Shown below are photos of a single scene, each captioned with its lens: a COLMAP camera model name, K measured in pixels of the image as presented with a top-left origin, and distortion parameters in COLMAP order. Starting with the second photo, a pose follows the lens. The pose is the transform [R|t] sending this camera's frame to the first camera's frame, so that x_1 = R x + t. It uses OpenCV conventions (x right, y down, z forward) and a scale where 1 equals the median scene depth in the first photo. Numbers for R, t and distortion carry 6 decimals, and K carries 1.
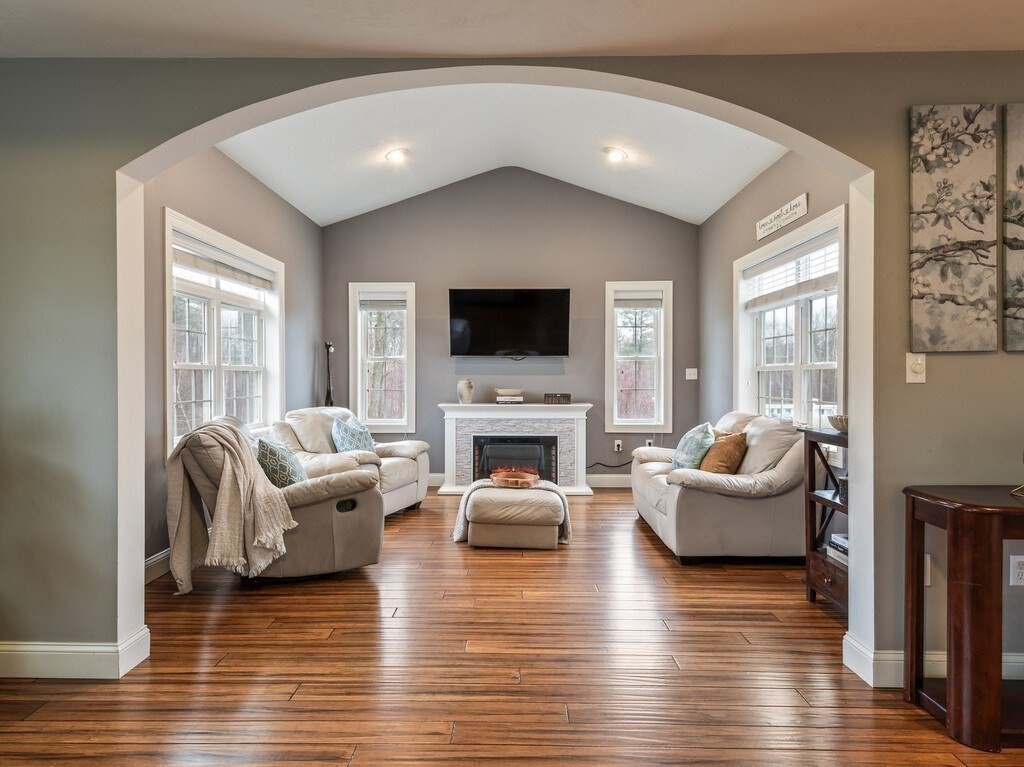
lens RADIAL K [[633.9, 0, 509.5], [0, 633.9, 383.7], [0, 0, 1]] dist [0.005923, 0.000930]
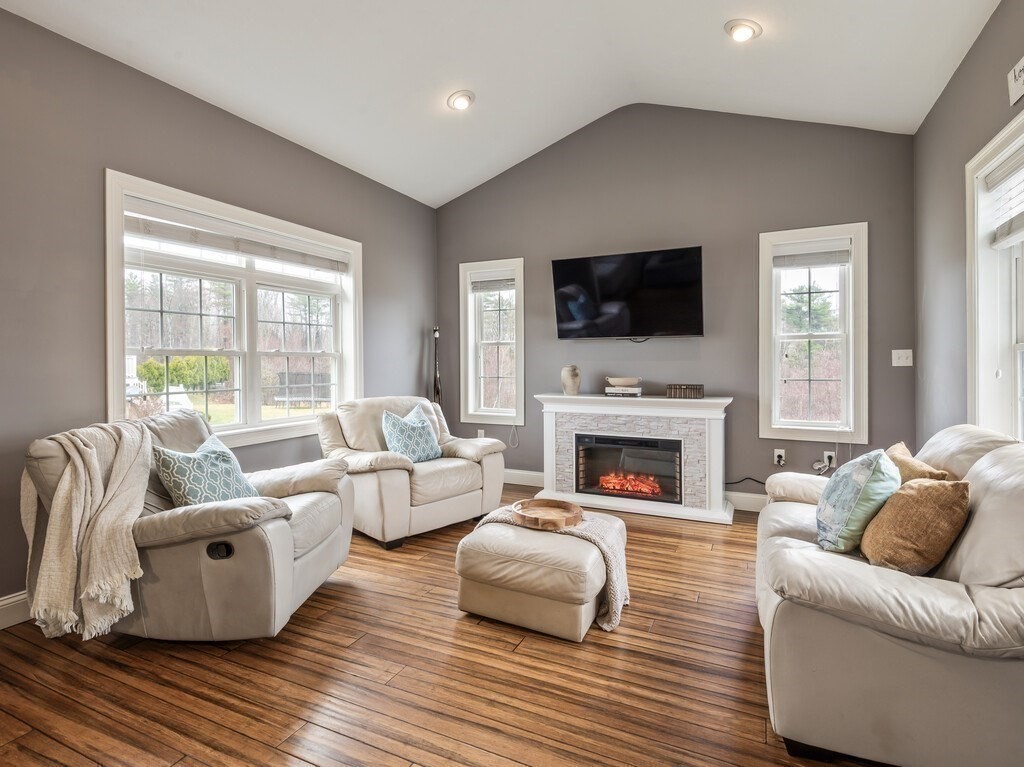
lens RADIAL K [[537.1, 0, 499.9], [0, 537.1, 362.4], [0, 0, 1]] dist [0.017103, -0.007944]
pose [[0.909083, -0.001825, -0.416611, 0.146302], [-0.001781, 0.999964, -0.008267, -0.005317], [0.416611, 0.008257, 0.909047, 0.318605]]
